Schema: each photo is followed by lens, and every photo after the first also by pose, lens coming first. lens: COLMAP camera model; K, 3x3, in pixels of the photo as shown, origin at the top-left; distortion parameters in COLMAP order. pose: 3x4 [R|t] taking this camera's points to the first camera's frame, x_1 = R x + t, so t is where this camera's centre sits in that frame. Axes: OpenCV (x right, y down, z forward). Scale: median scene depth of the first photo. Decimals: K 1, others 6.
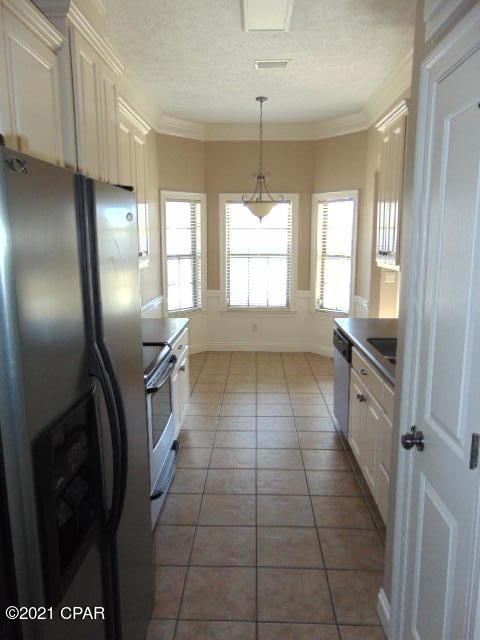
lens RADIAL K [[475.5, 0, 238.1], [0, 475.5, 316.9], [0, 0, 1]] dist [-0.008923, 0.003382]
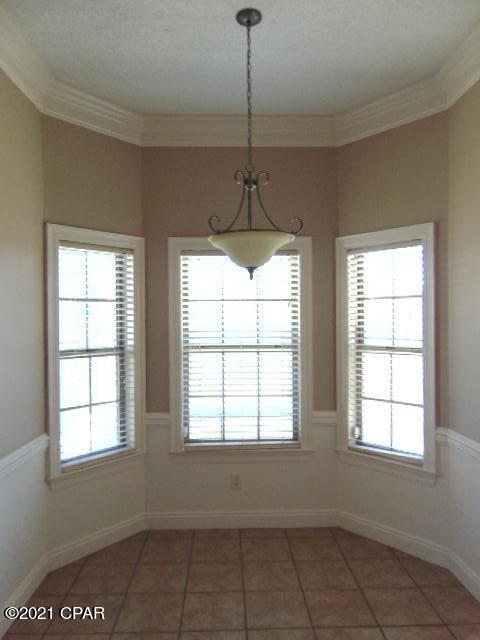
lens RADIAL K [[475.5, 0, 239.3], [0, 475.5, 322.9], [0, 0, 1]] dist [-0.008923, 0.003382]
pose [[0.997880, -0.008329, 0.064540, 0.005958], [0.018373, 0.987487, -0.156629, -0.073748], [-0.062428, 0.157482, 0.985547, 0.467079]]
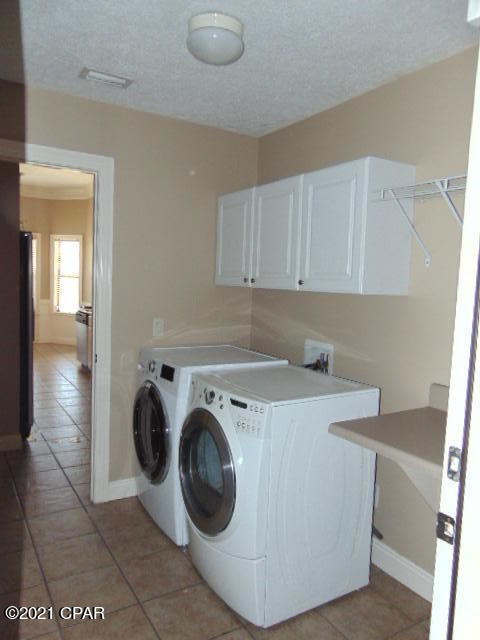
lens RADIAL K [[475.5, 0, 240.1], [0, 475.5, 317.5], [0, 0, 1]] dist [-0.008923, 0.003382]
pose [[0.830522, -0.013541, 0.556822, -0.179002], [0.049267, 0.997572, -0.049225, 0.101560], [-0.554803, 0.068315, 0.829172, -0.539121]]
